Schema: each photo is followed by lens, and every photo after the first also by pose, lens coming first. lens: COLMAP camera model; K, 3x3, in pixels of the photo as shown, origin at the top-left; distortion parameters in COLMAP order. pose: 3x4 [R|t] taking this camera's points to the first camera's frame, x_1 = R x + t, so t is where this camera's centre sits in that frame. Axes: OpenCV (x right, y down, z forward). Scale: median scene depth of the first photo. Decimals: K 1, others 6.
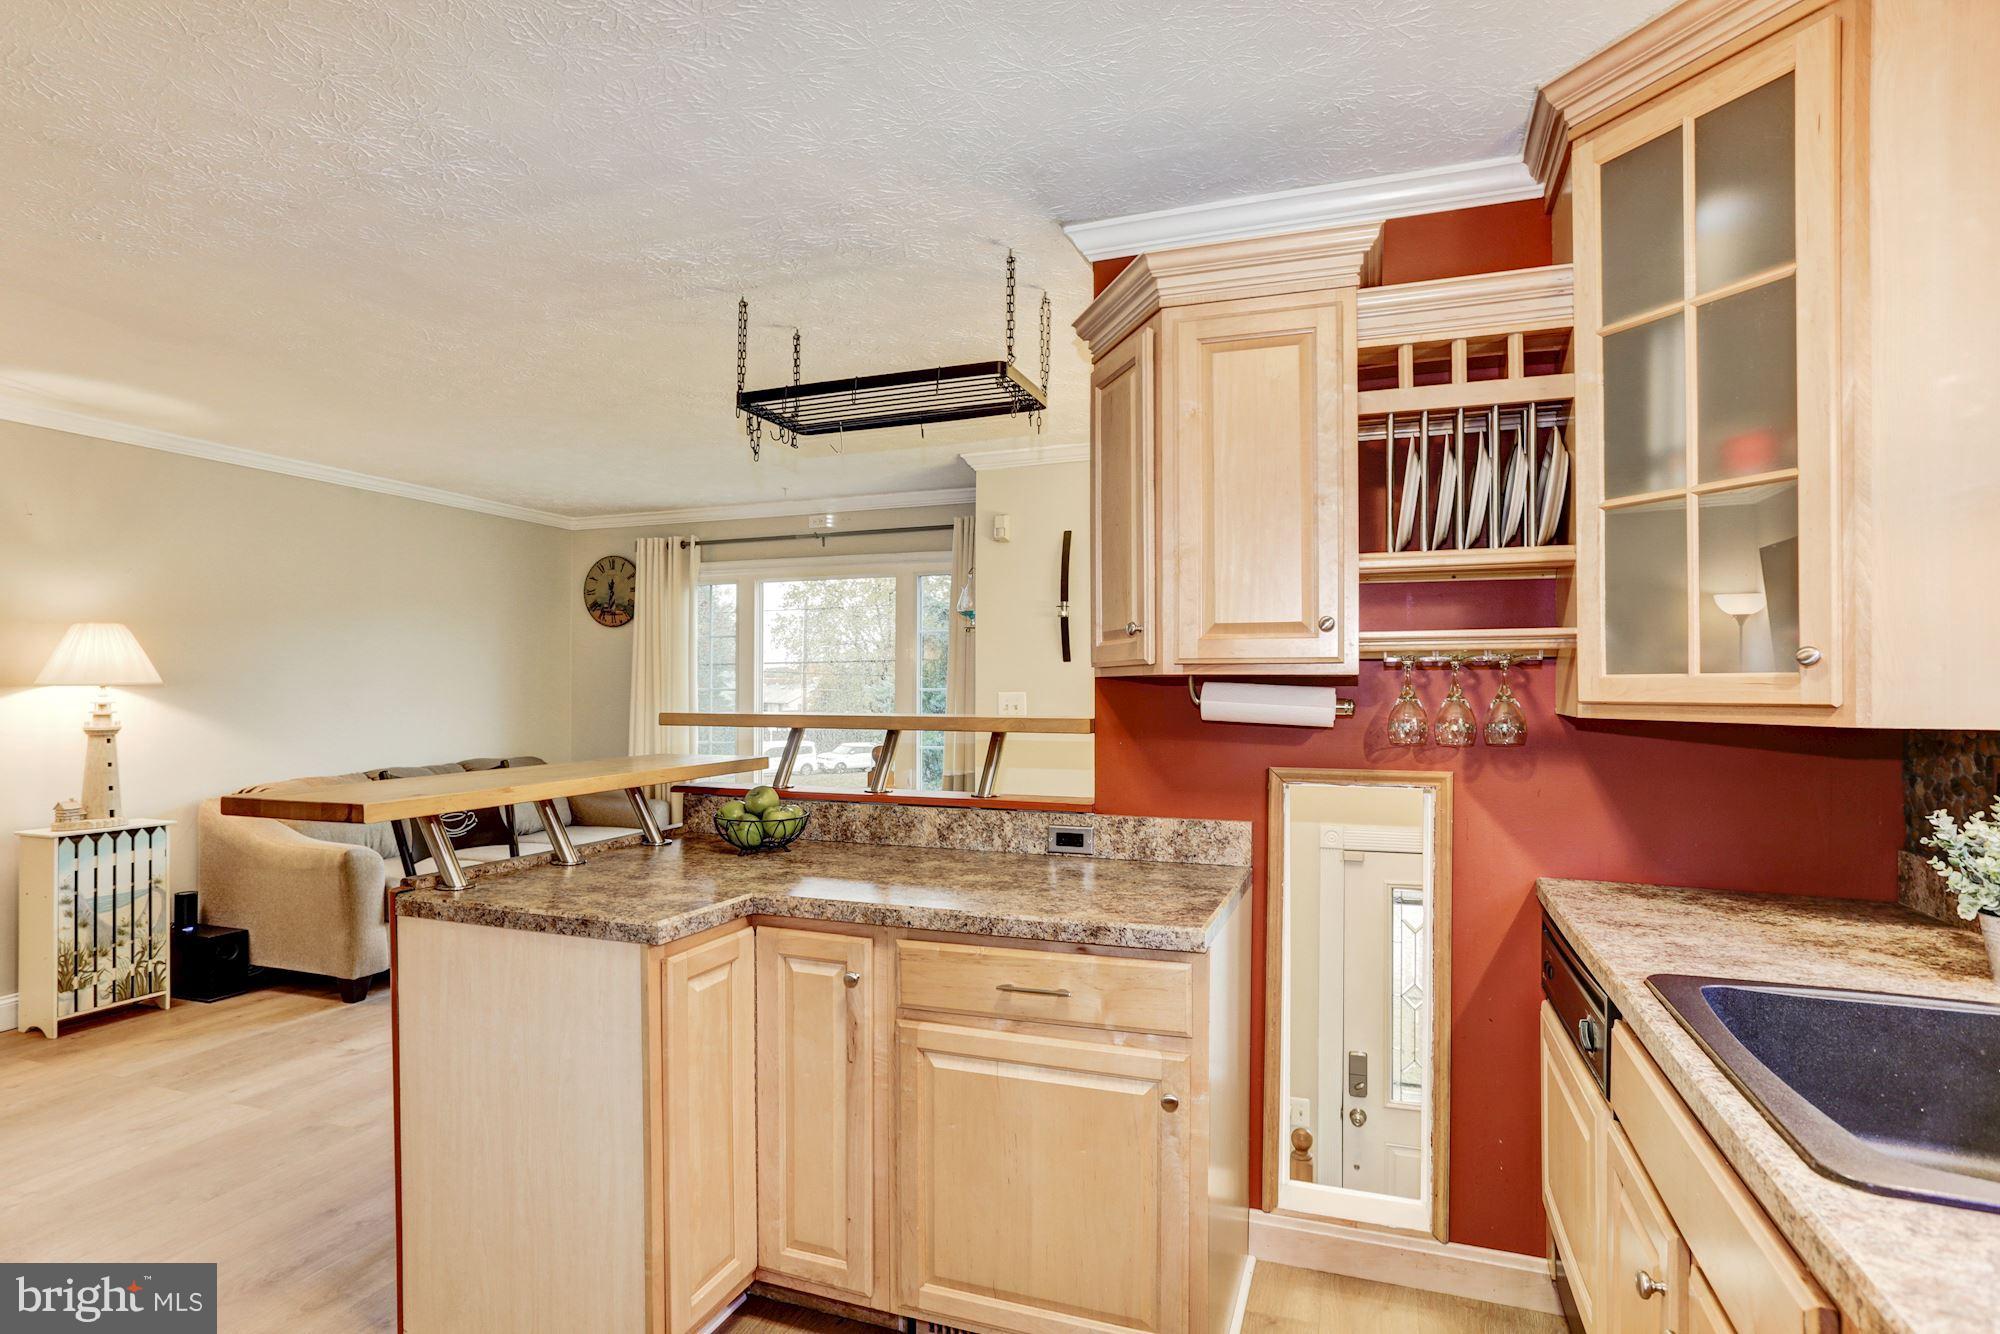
lens RADIAL K [[1026.0, 0, 996.2], [0, 1026.0, 690.0], [0, 0, 1]] dist [-0.061091, 0.025303]
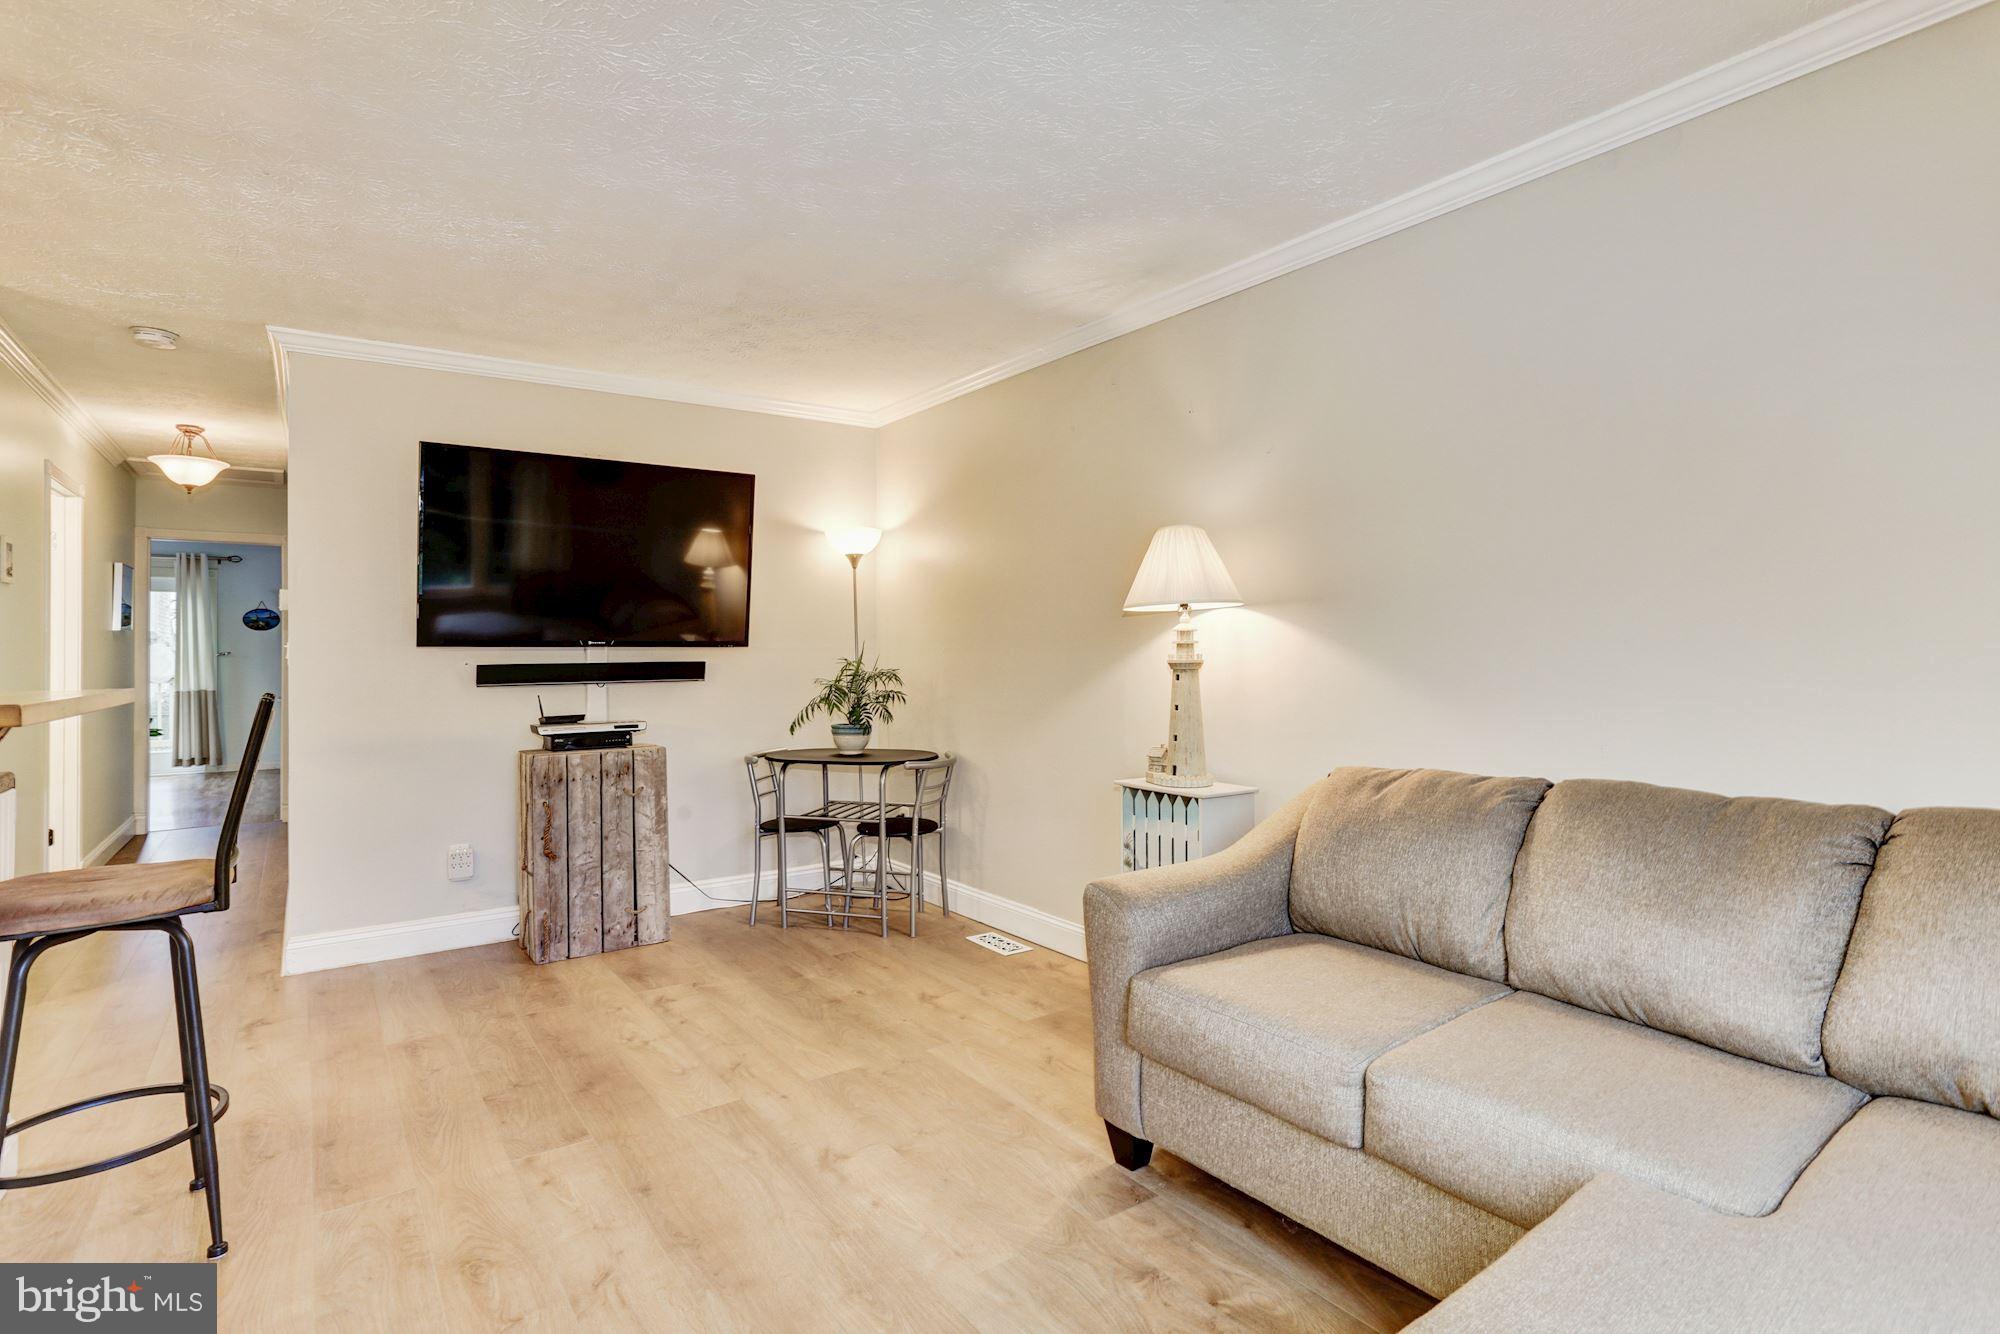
lens RADIAL K [[1017.0, 0, 999.4], [0, 1017.0, 656.6], [0, 0, 1]] dist [-0.027227, 0.023957]
pose [[-0.573215, 0.003288, -0.819398, -0.252164], [0.007586, 0.999970, -0.001294, 0.057341], [0.819370, -0.006958, -0.573223, 2.227720]]
